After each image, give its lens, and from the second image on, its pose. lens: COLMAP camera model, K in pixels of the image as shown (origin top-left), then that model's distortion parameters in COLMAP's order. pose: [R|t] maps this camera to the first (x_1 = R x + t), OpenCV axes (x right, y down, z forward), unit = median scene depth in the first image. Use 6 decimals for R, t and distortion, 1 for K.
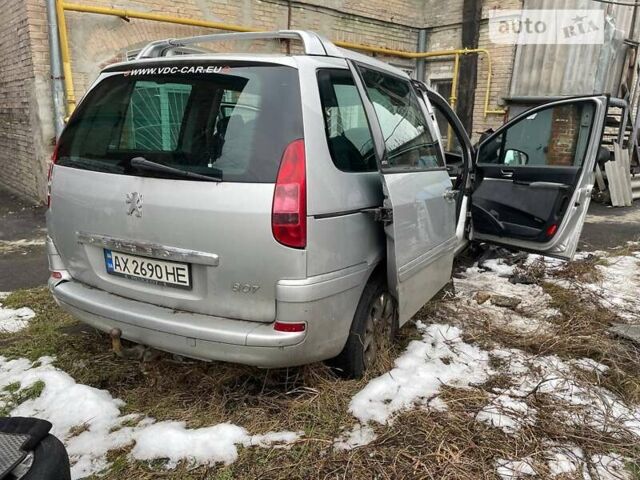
lens RADIAL K [[477.5, 0, 320.0], [0, 477.5, 240.0], [0, 0, 1]] dist [0.088143, -0.106995]
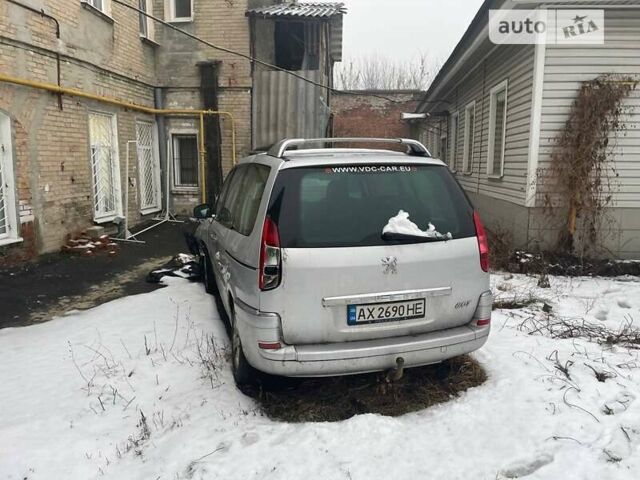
lens RADIAL K [[484.8, 0, 316.3], [0, 484.8, 229.7], [0, 0, 1]] dist [0.092772, -0.116852]
pose [[0.728486, -0.118300, 0.674769, -0.472693], [0.183786, 0.982618, -0.026146, -0.056774], [-0.659947, 0.143060, 0.737566, 0.027428]]
